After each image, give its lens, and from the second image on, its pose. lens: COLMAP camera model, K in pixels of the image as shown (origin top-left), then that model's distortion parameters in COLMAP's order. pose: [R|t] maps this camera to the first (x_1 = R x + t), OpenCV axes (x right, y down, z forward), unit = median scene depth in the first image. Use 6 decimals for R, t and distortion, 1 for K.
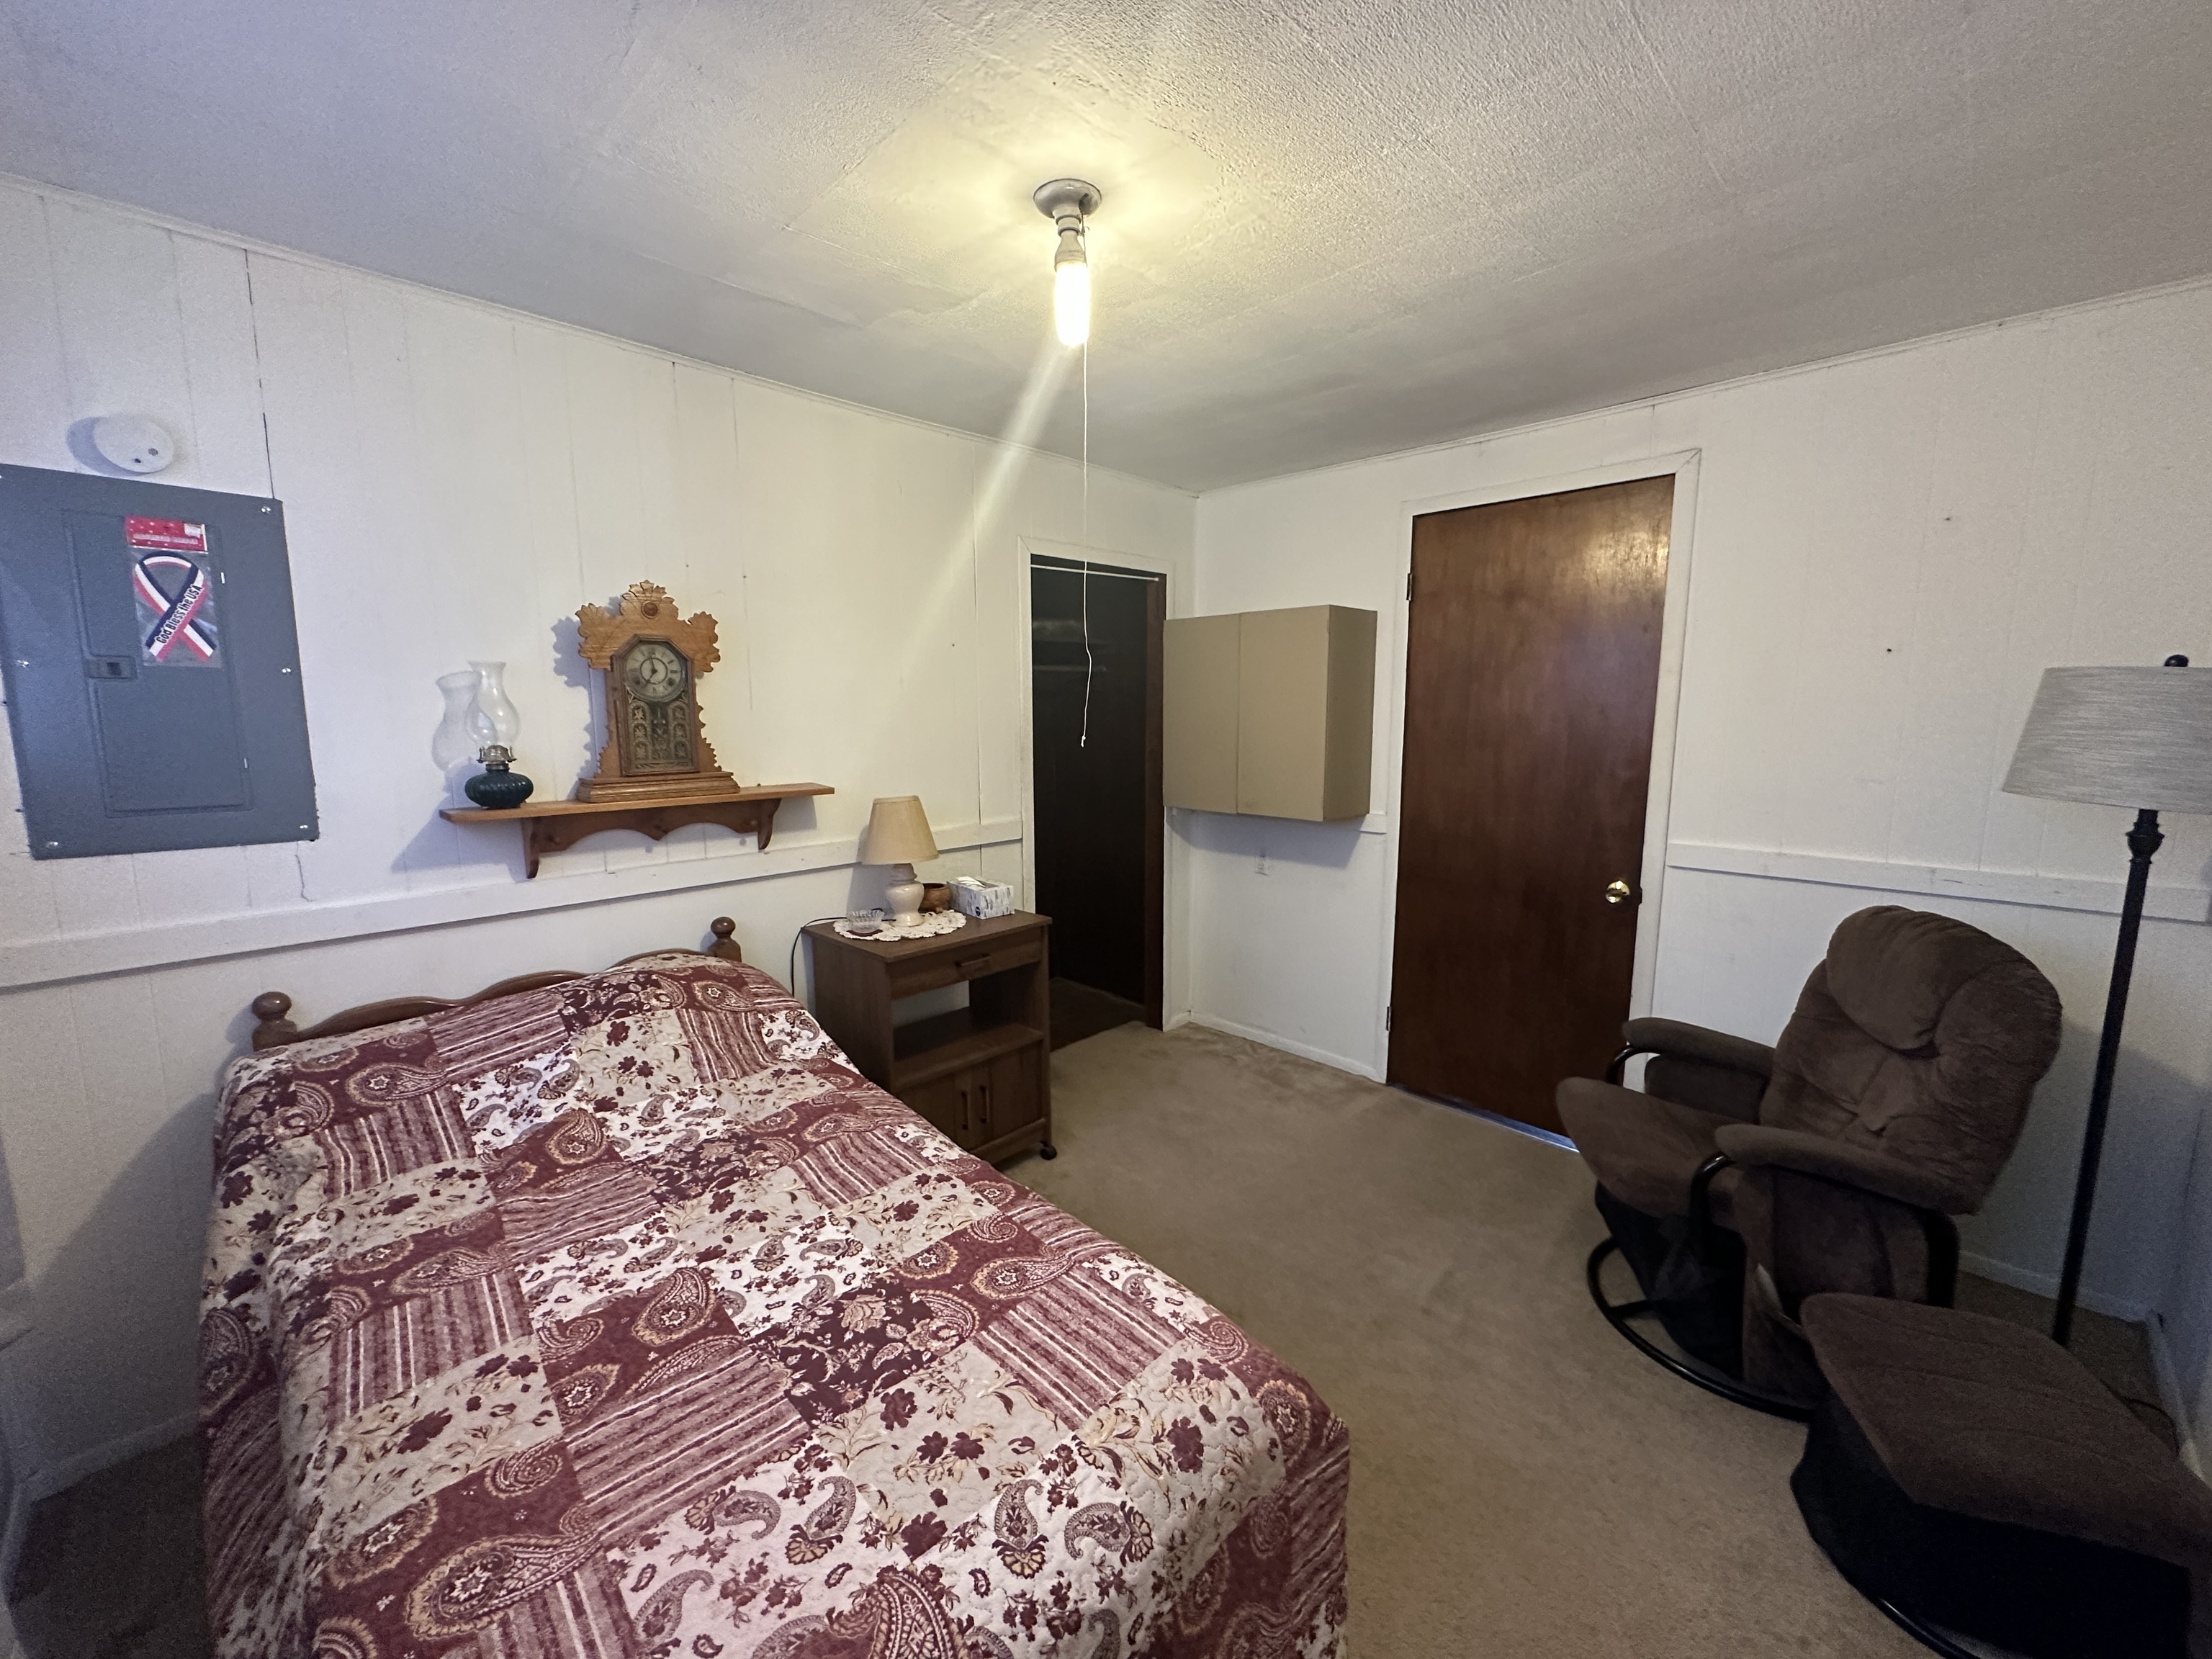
lens RADIAL K [[882.6, 0, 1105.1], [0, 882.6, 827.2], [0, 0, 1]] dist [-0.001434, 0.000211]
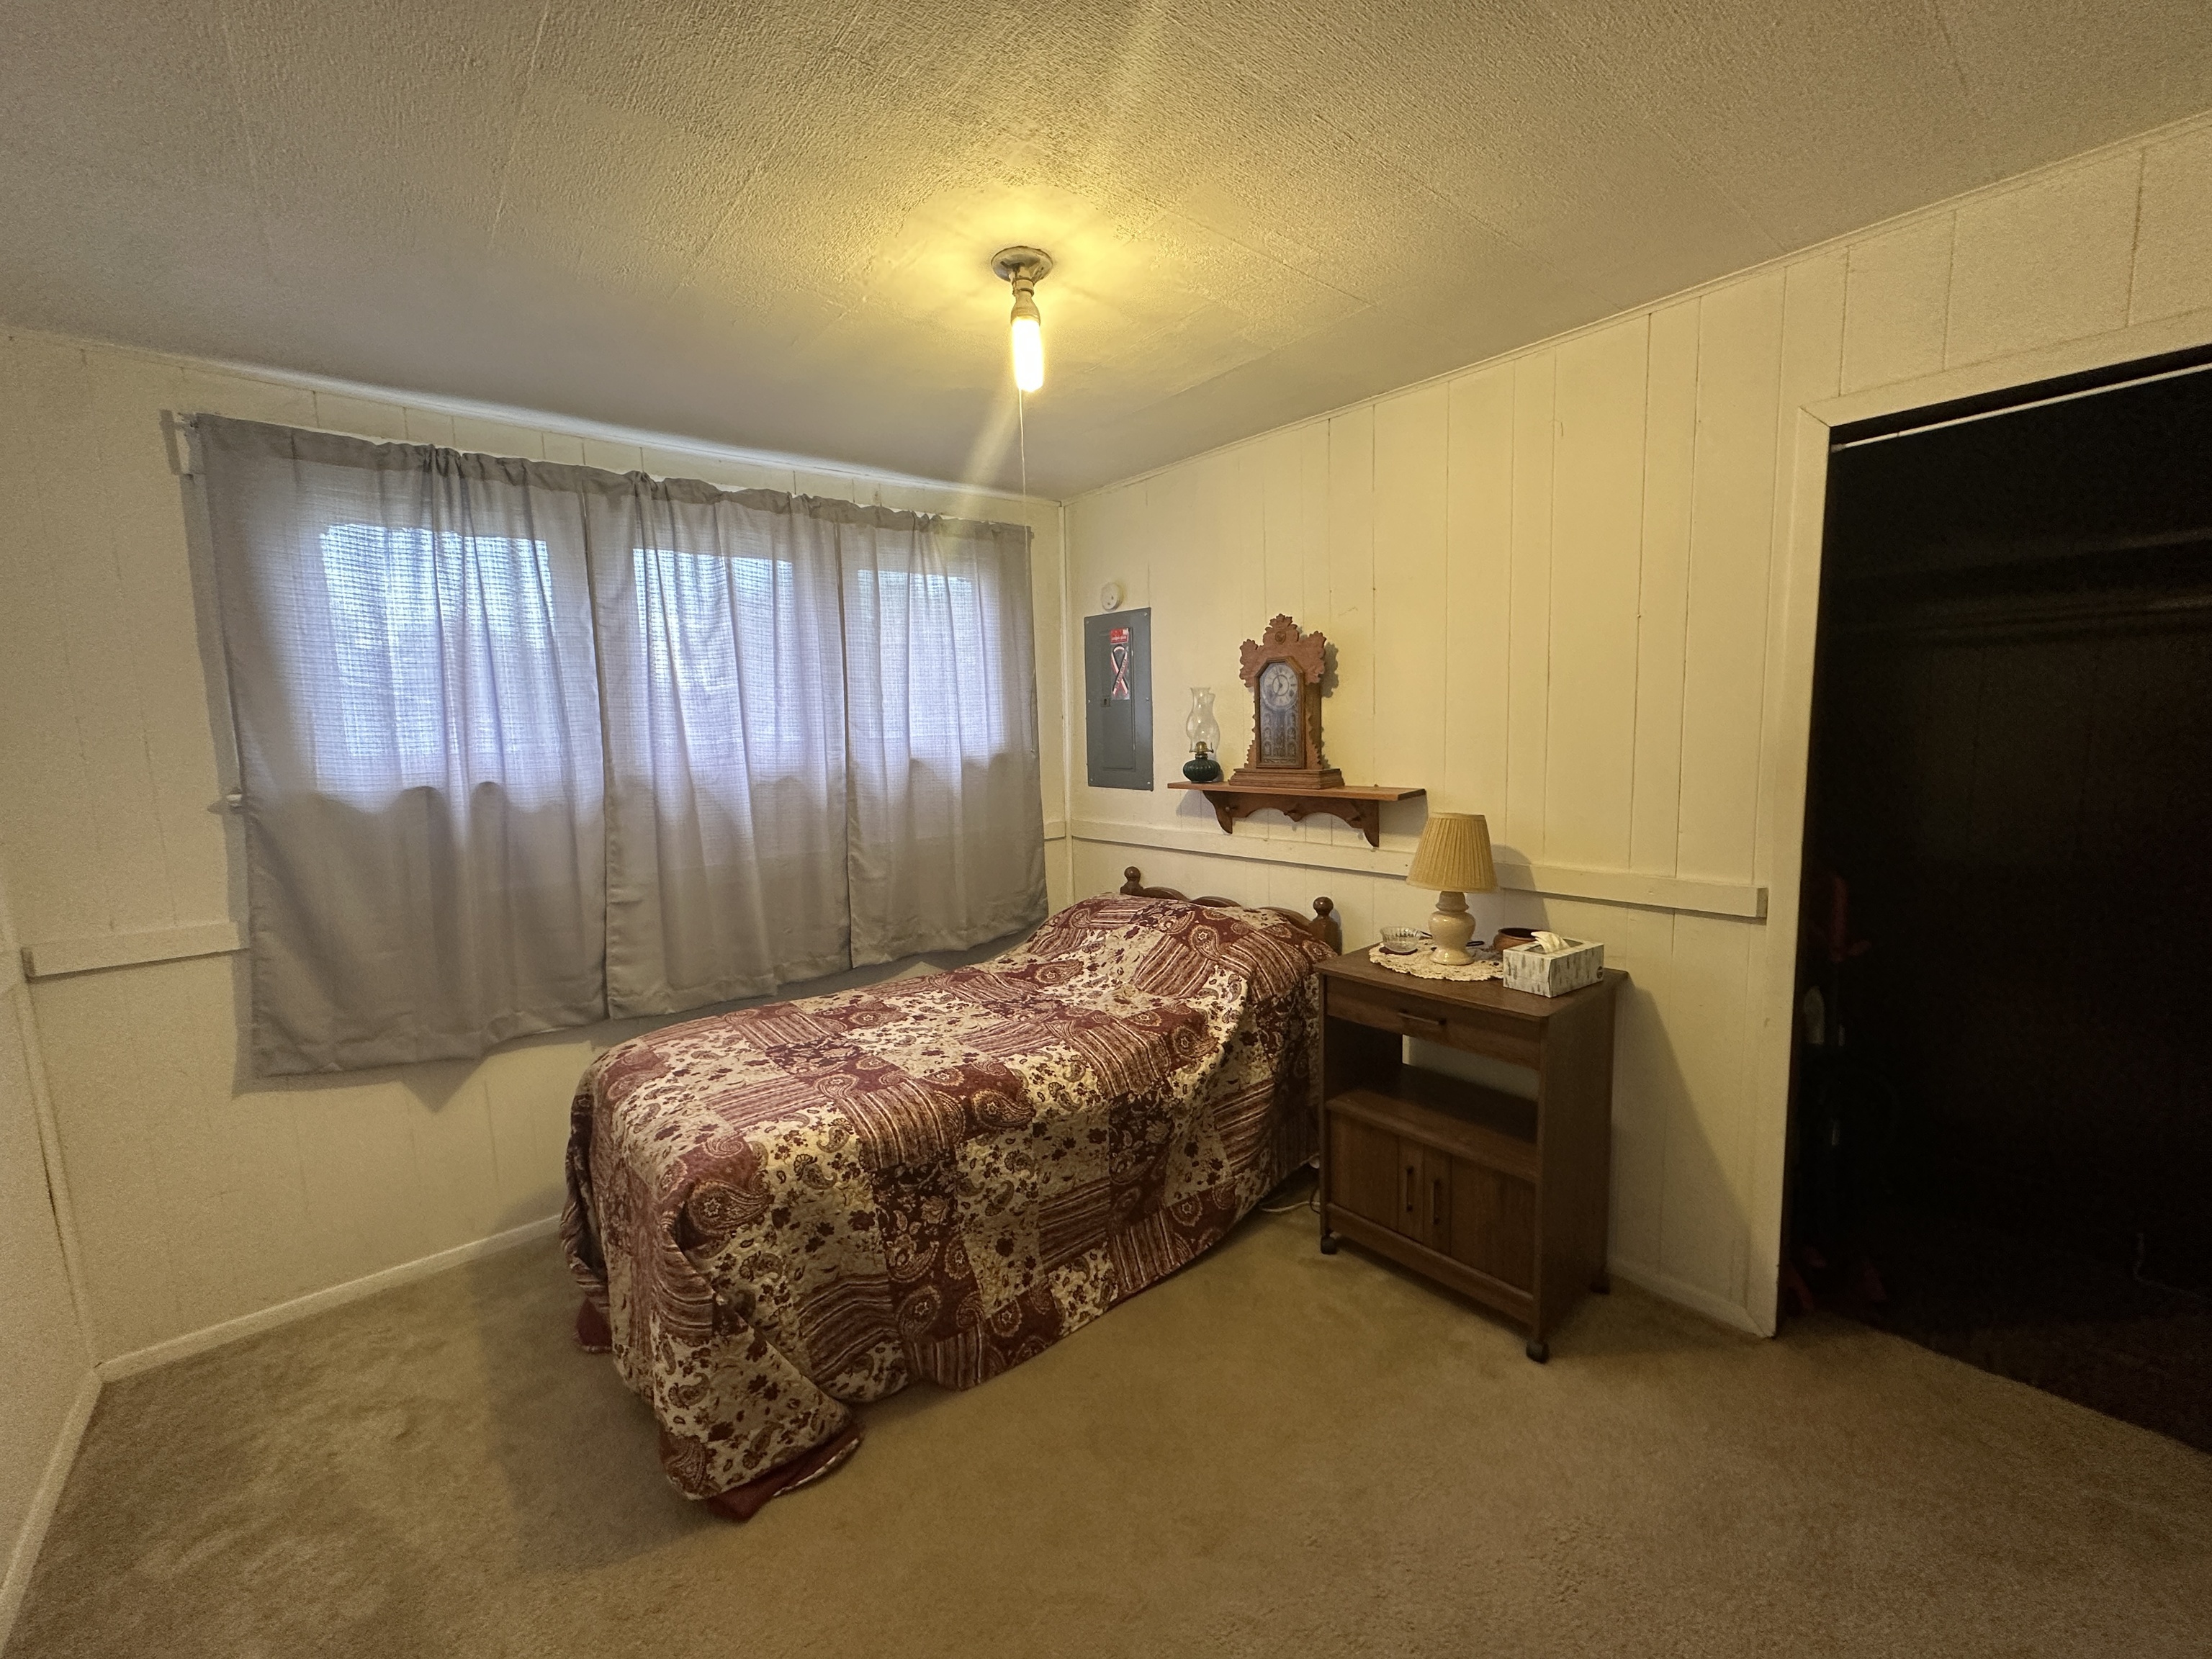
lens RADIAL K [[882.6, 0, 1105.1], [0, 882.6, 827.2], [0, 0, 1]] dist [-0.001434, 0.000211]
pose [[-0.084378, 0.124466, -0.988630, 1.144265], [-0.103696, 0.985684, 0.132945, -0.176812], [0.991023, 0.113735, -0.070264, 1.276268]]
